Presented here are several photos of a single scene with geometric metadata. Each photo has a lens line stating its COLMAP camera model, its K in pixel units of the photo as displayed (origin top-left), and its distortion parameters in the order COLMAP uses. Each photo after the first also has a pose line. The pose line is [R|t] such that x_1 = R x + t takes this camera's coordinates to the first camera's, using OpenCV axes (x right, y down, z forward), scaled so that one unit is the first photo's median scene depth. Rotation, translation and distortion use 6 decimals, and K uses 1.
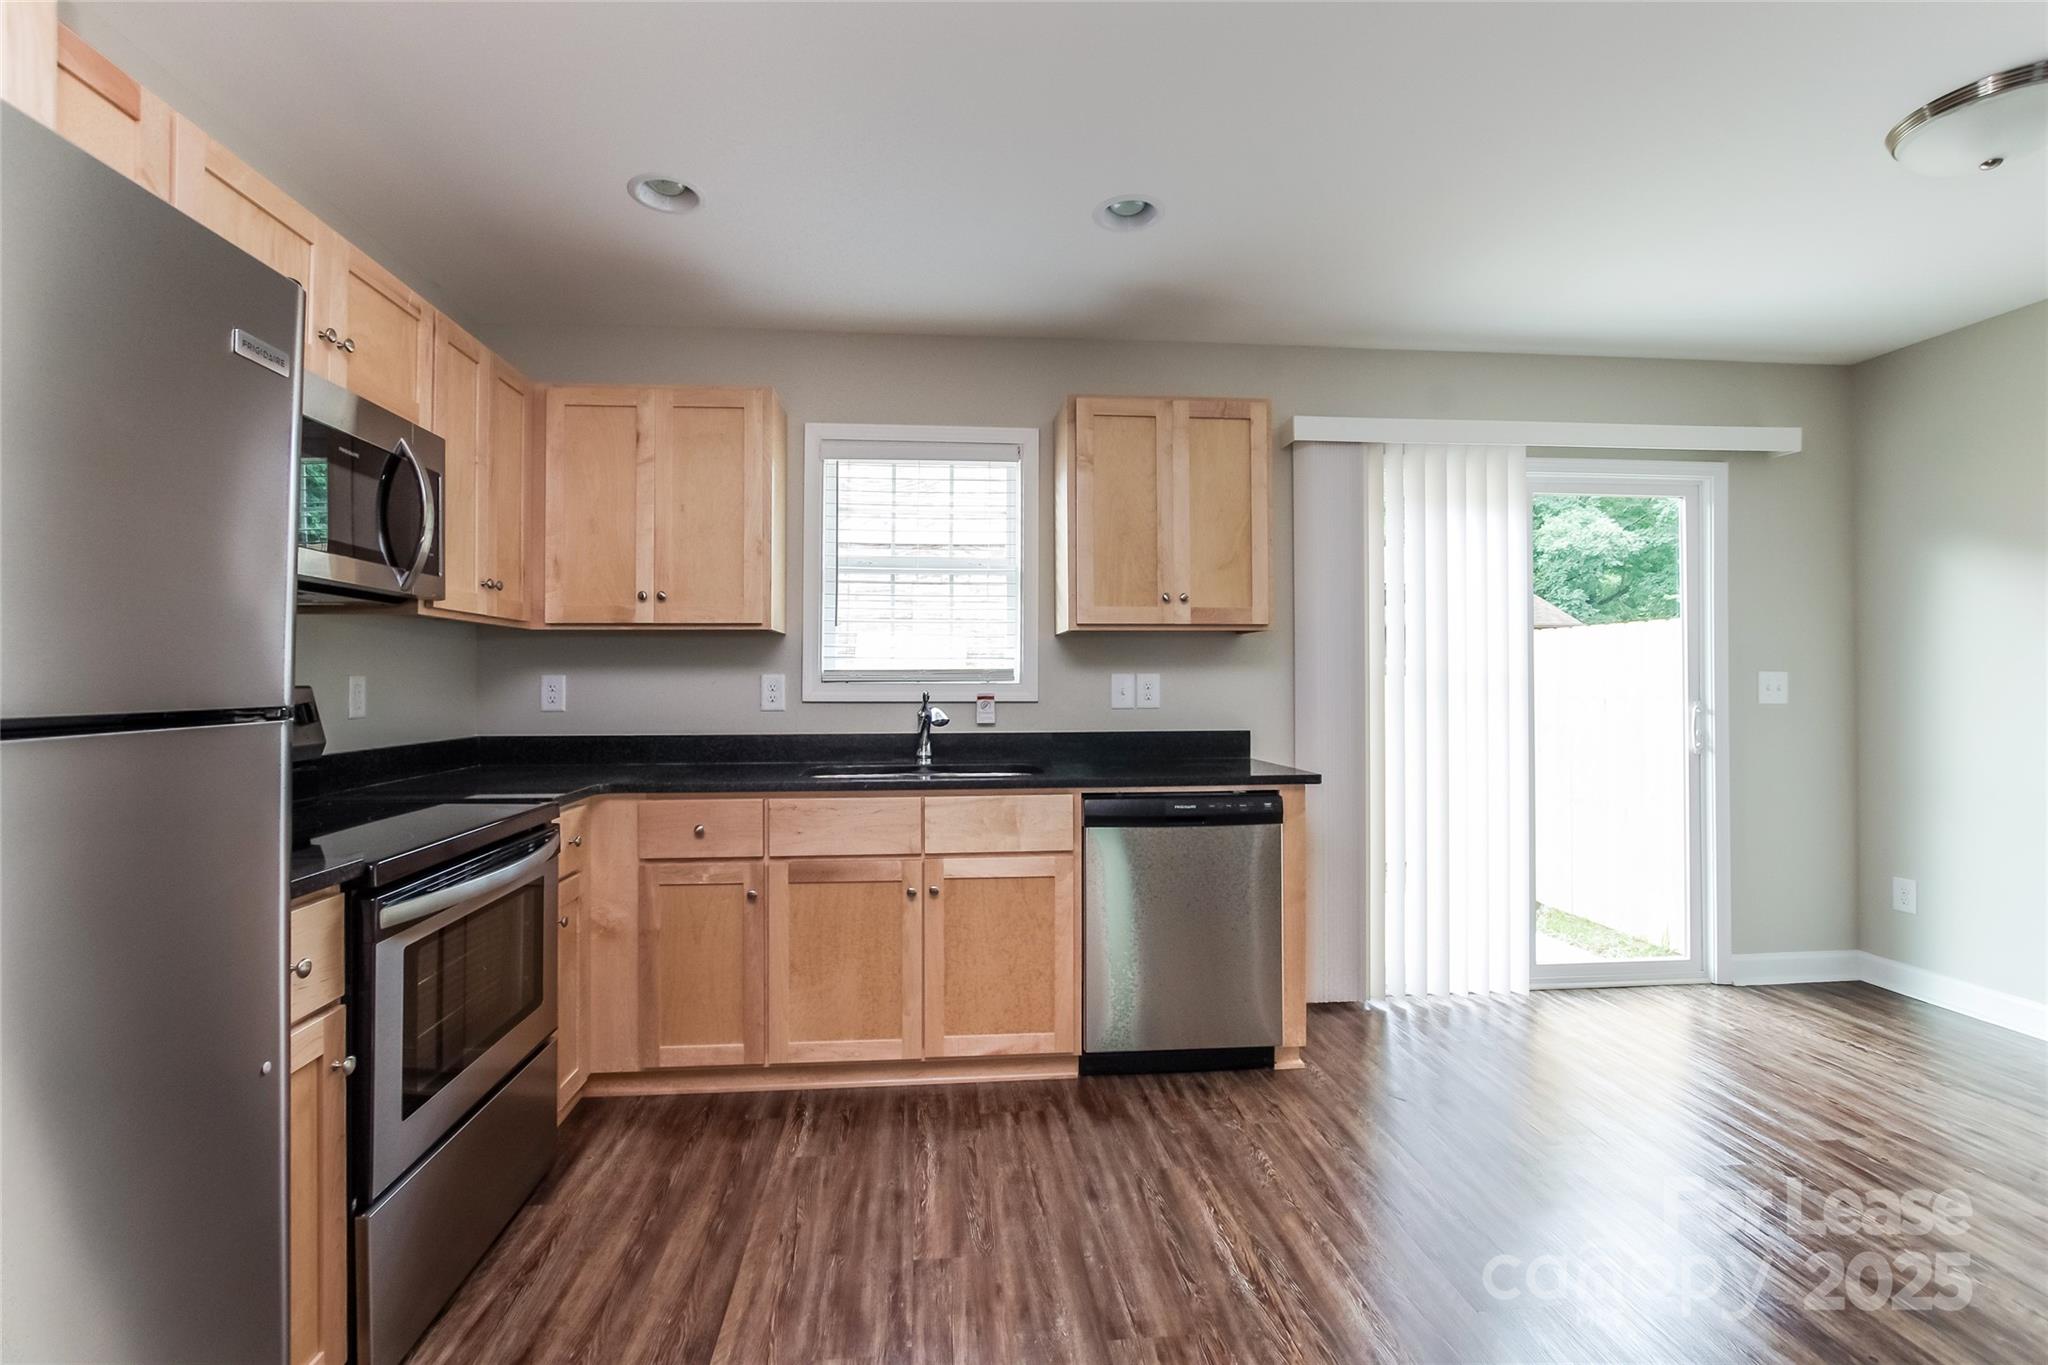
lens RADIAL K [[920.3, 0, 1037.1], [0, 920.3, 676.5], [0, 0, 1]] dist [-0.014676, 0.000275]
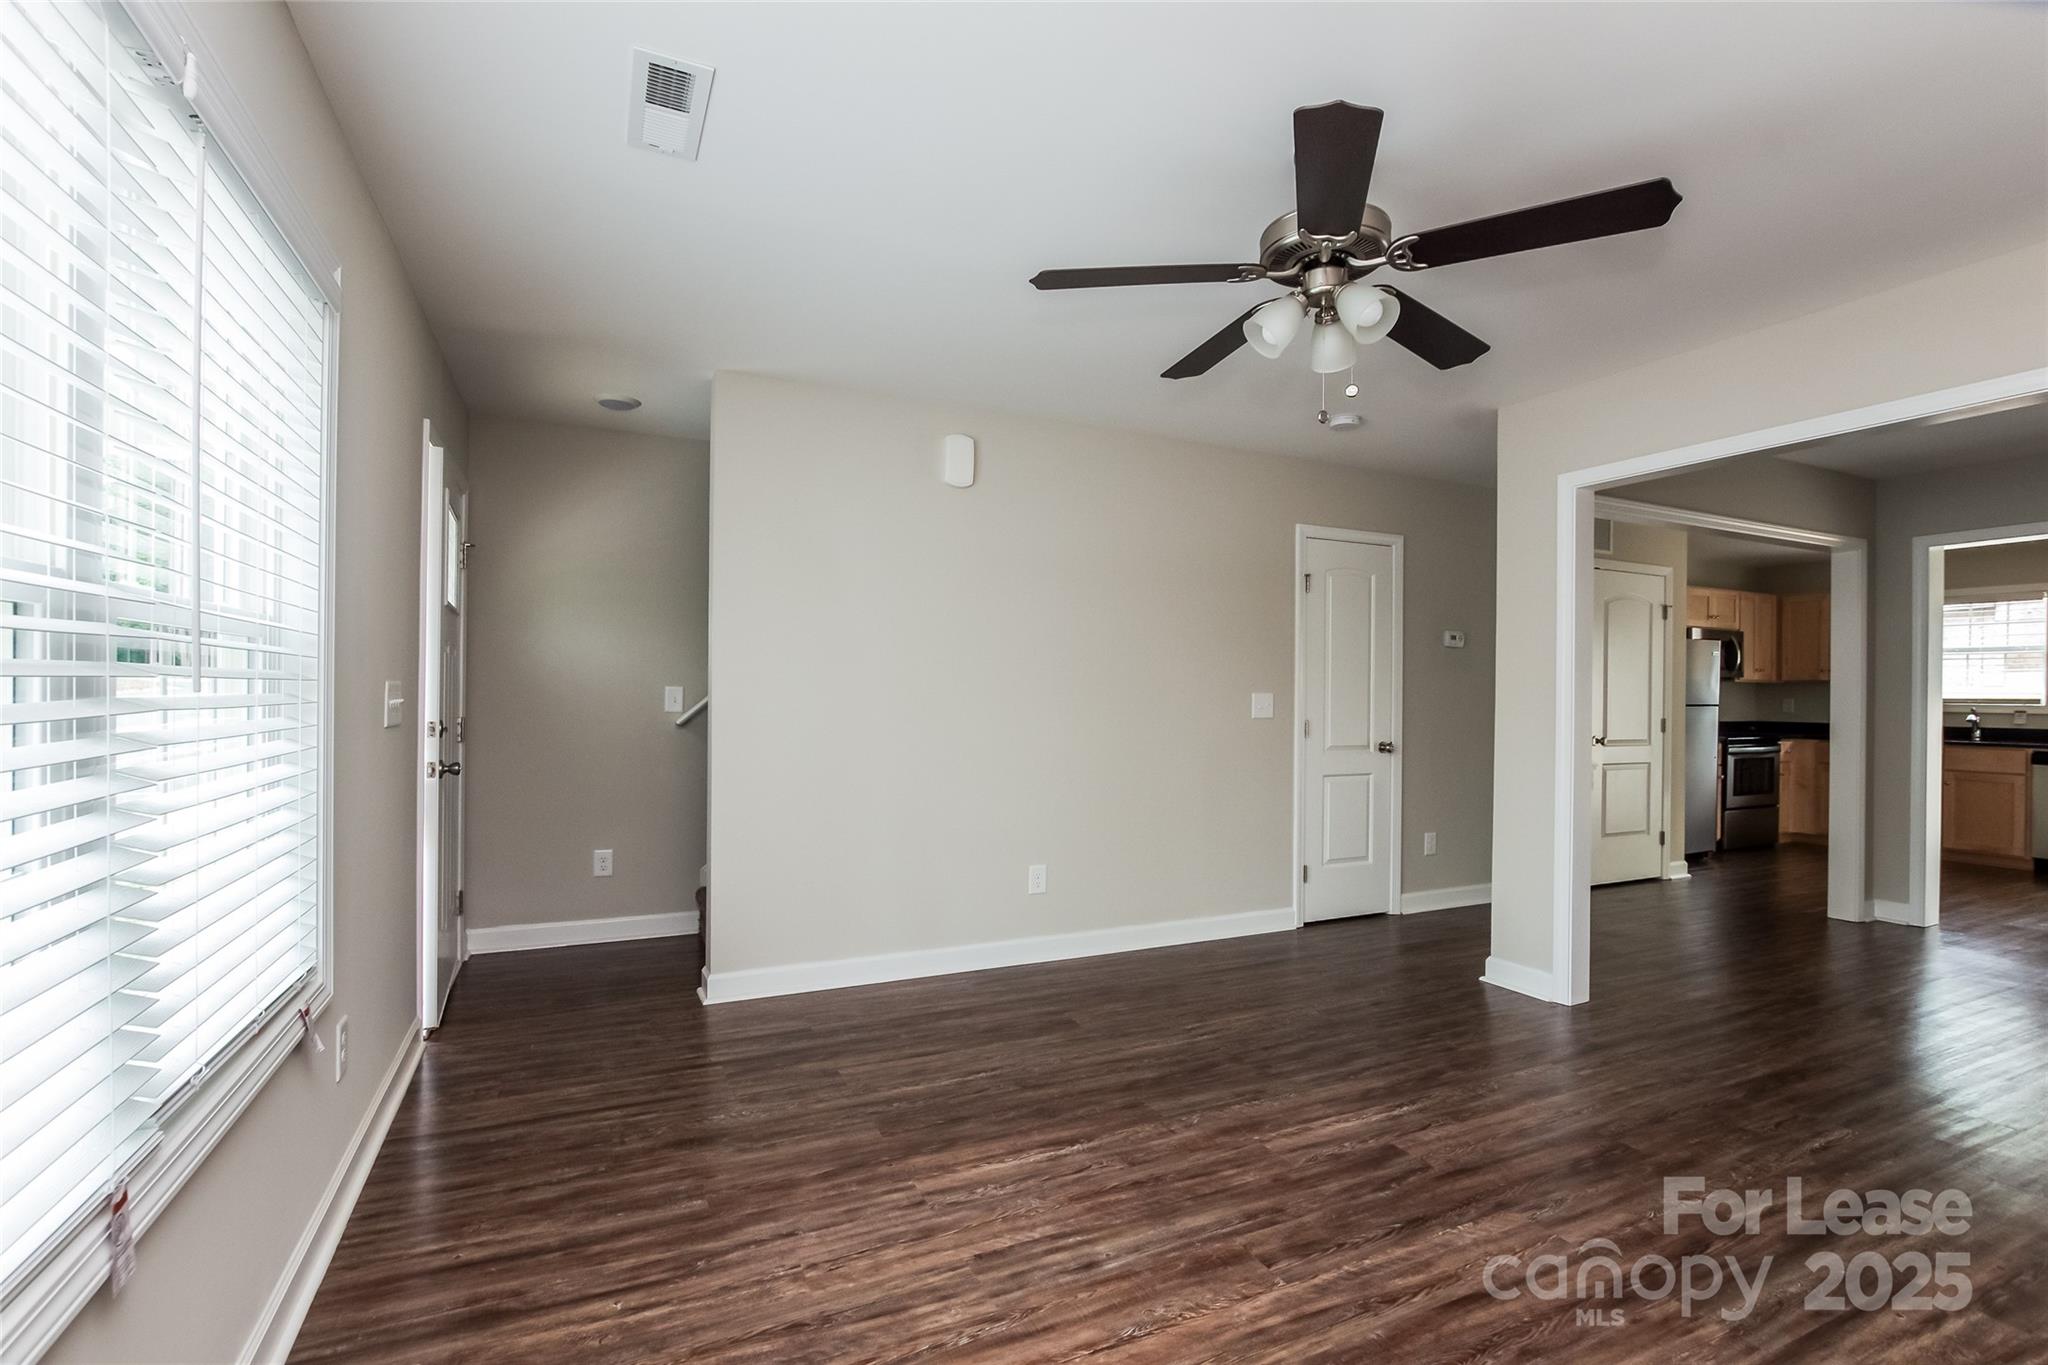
lens RADIAL K [[892.3, 0, 1024.0], [0, 892.3, 682.5], [0, 0, 1]] dist [-0.008609, 0.000049]
pose [[0.301631, -0.005415, -0.953409, 1.229691], [-0.009872, 0.999913, -0.008803, -0.005206], [0.953374, 0.012067, 0.301551, -1.857258]]
